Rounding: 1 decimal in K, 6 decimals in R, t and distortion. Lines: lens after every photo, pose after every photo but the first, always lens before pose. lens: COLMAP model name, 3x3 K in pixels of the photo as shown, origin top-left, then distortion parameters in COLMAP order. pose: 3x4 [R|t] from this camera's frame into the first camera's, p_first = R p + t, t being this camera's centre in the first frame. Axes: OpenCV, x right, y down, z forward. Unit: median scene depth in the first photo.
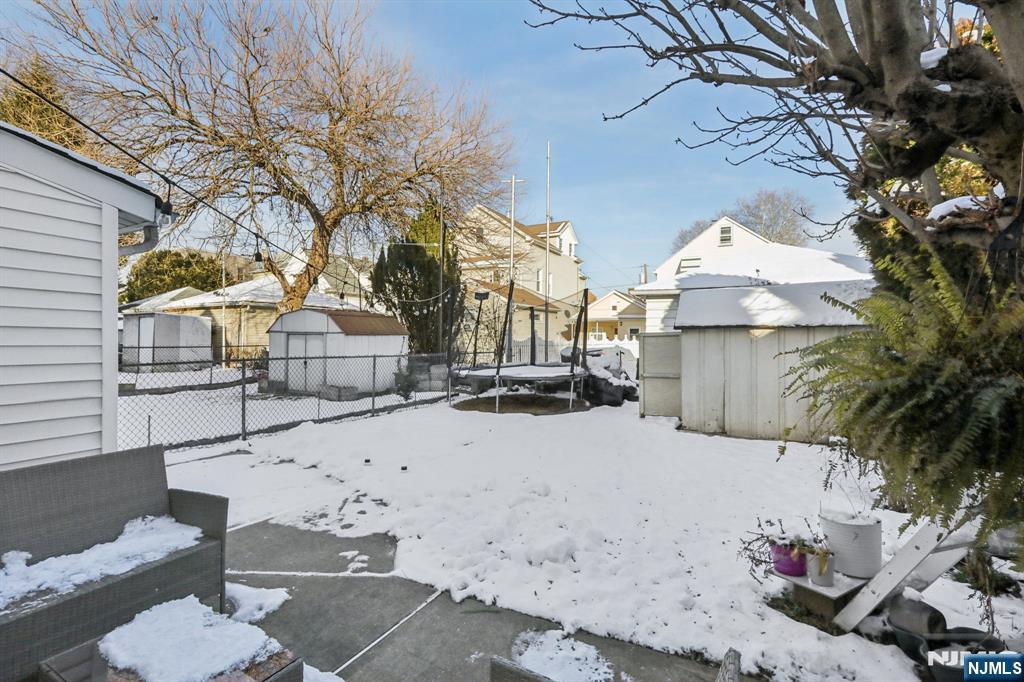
lens RADIAL K [[456.2, 0, 513.8], [0, 456.2, 342.3], [0, 0, 1]] dist [-0.002554, 0.002641]
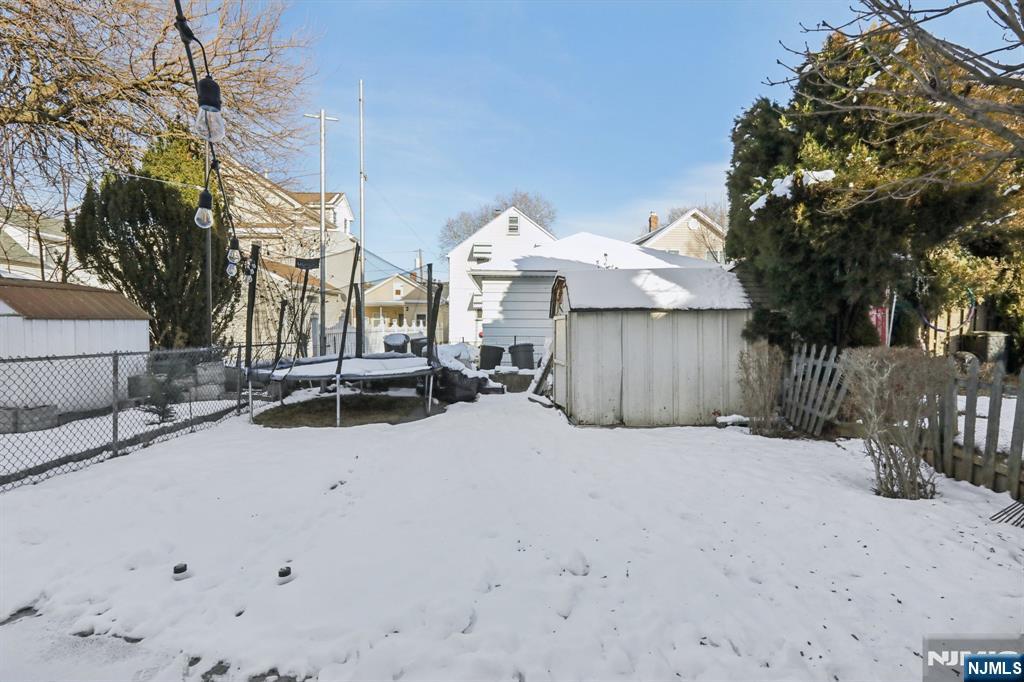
lens RADIAL K [[456.2, 0, 510.7], [0, 456.2, 338.6], [0, 0, 1]] dist [-0.002554, 0.002641]
pose [[0.872232, -0.019058, 0.488720, -0.114491], [0.008462, 0.999679, 0.023880, 0.000756], [-0.489018, -0.016693, 0.872114, 0.185730]]
